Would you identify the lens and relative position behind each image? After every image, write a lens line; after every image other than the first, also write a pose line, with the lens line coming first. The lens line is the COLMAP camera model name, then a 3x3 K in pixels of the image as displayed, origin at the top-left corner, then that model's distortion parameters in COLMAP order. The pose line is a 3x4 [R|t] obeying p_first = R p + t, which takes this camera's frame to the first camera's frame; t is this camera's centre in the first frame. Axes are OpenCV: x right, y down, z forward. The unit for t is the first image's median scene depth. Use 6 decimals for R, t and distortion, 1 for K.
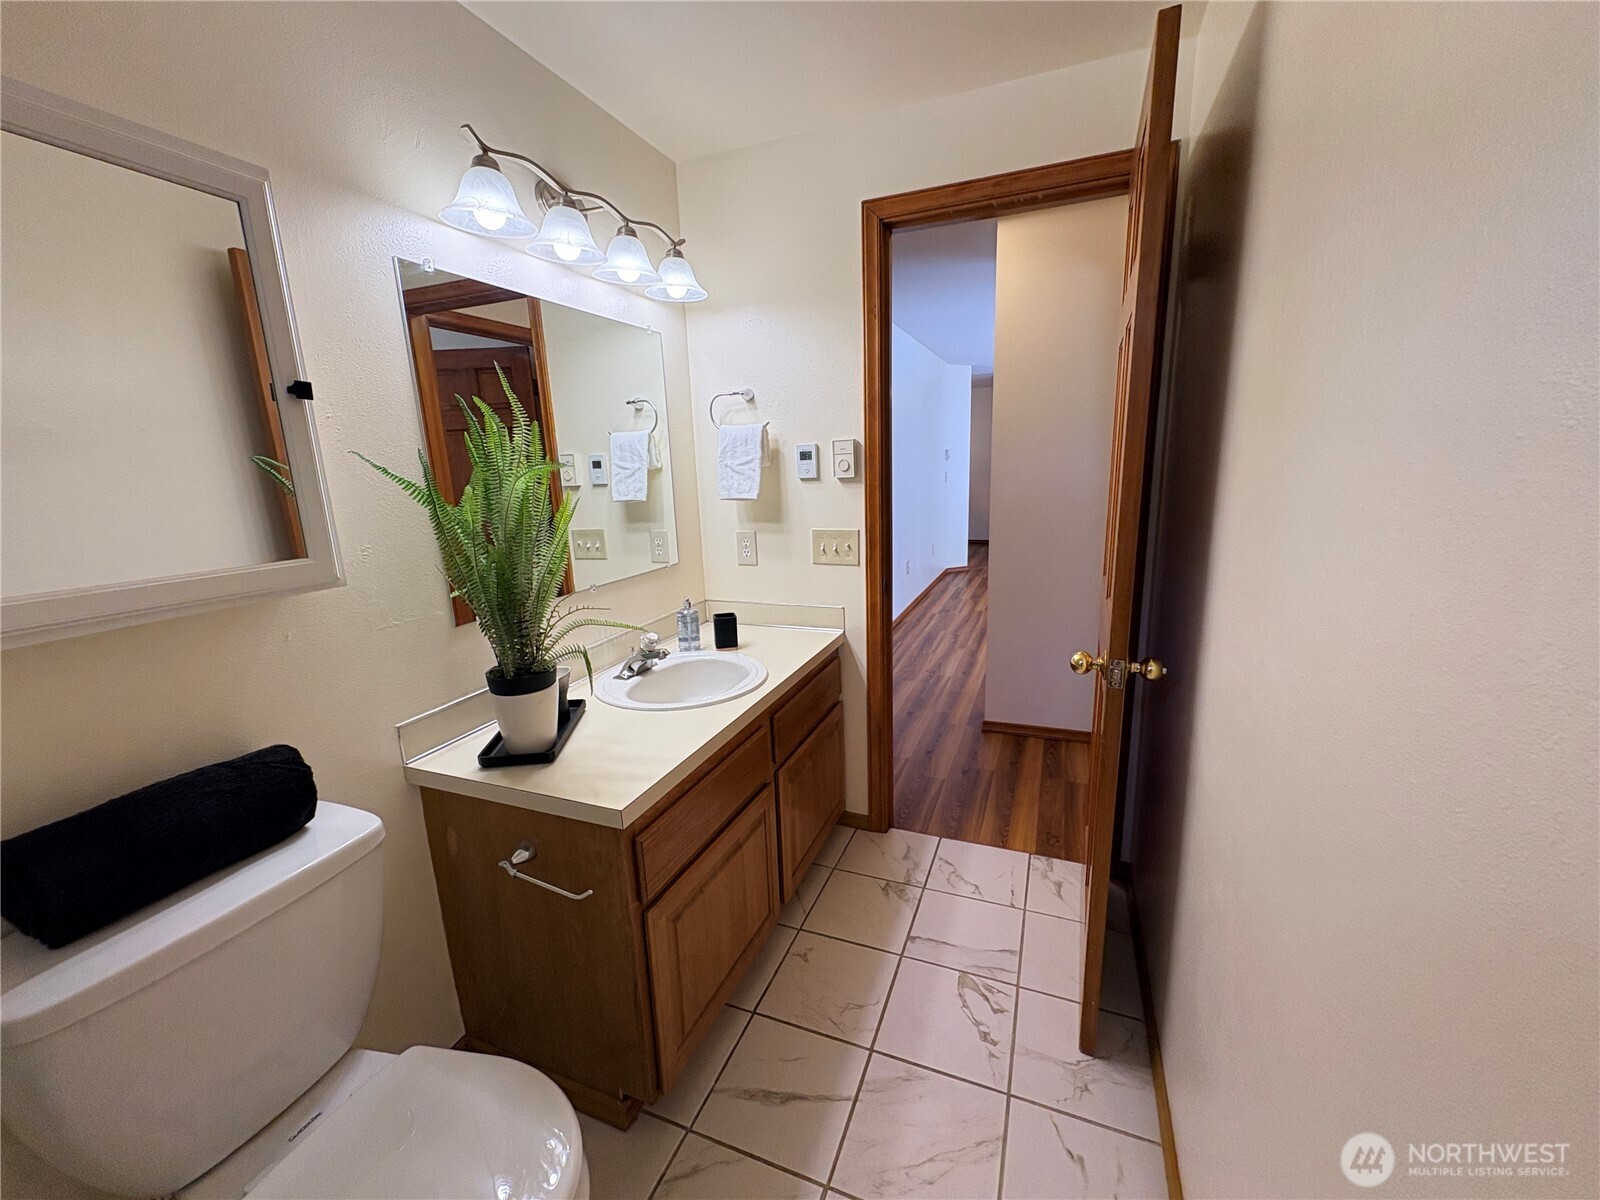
lens RADIAL K [[641.5, 0, 800.0], [0, 641.5, 600.0], [0, 0, 1]] dist [0.008783, 0.000109]
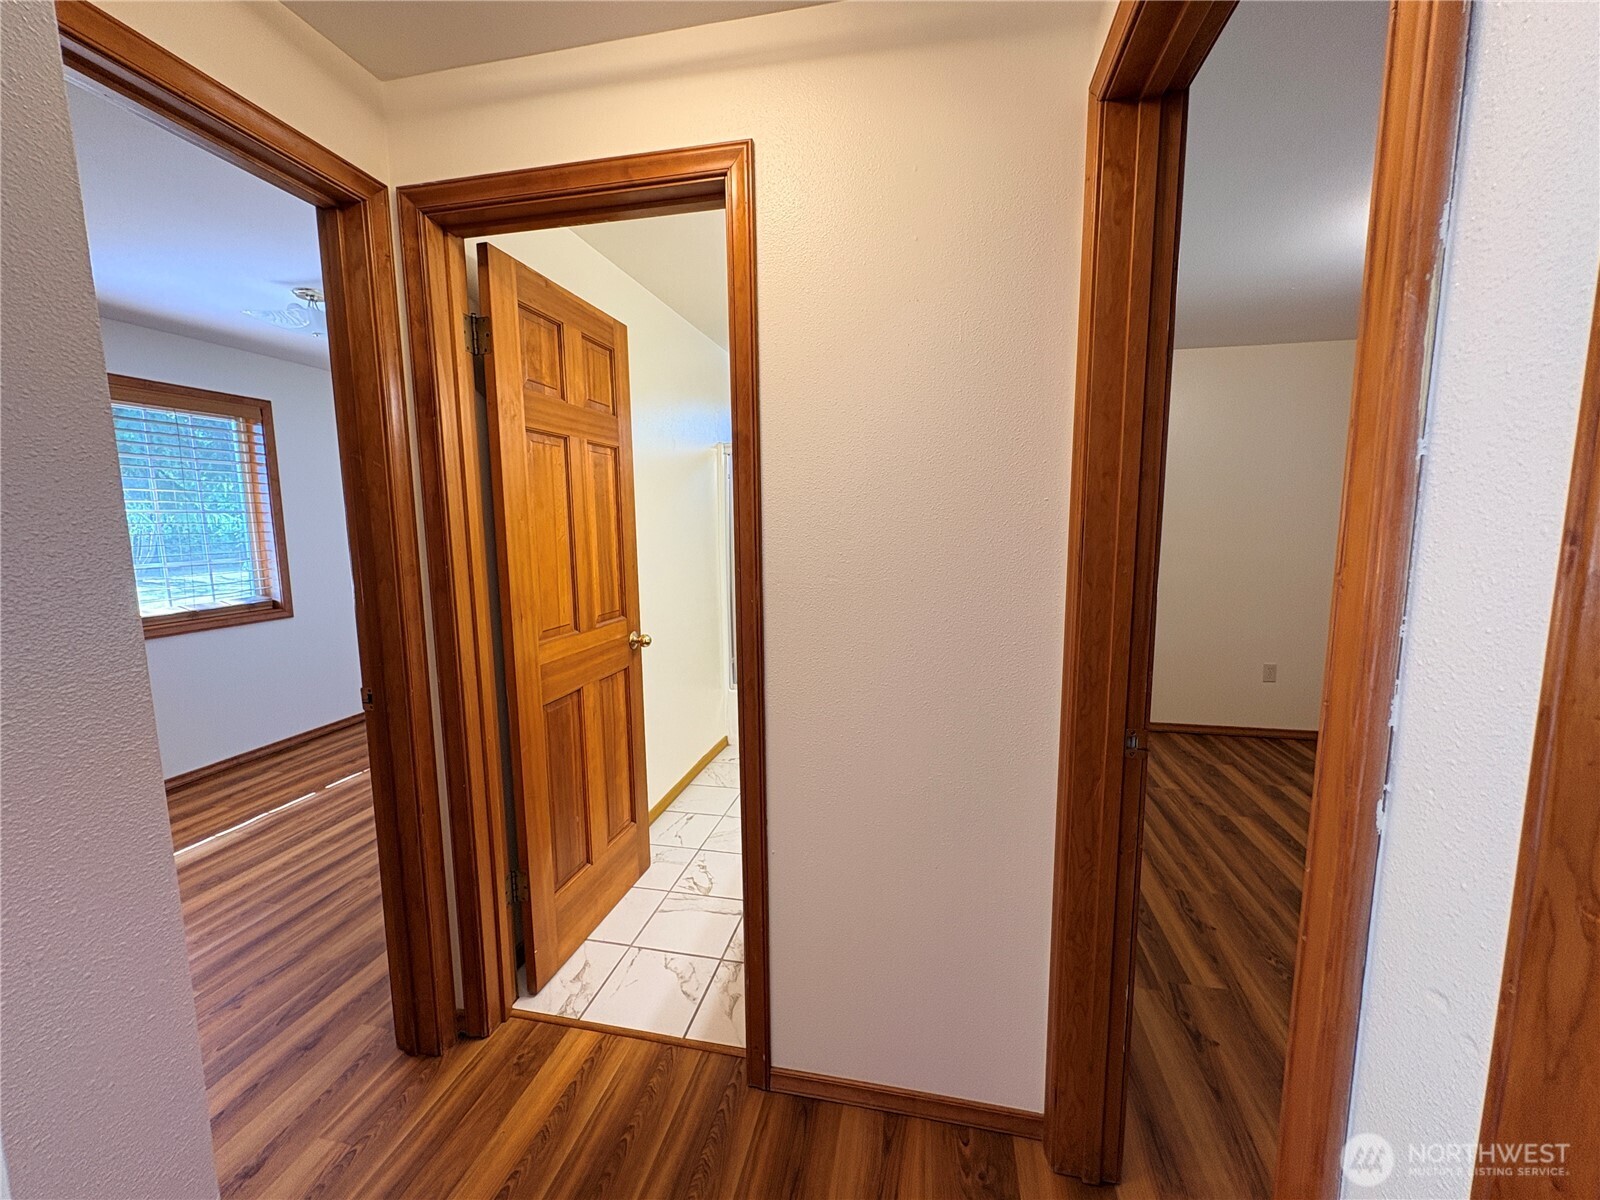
lens RADIAL K [[641.5, 0, 800.0], [0, 641.5, 600.0], [0, 0, 1]] dist [0.008783, 0.000109]
pose [[-0.982986, 0.064313, -0.172053, 0.192543], [0.002597, 0.941471, 0.337084, -0.367665], [0.183662, 0.330902, -0.925620, 1.611586]]
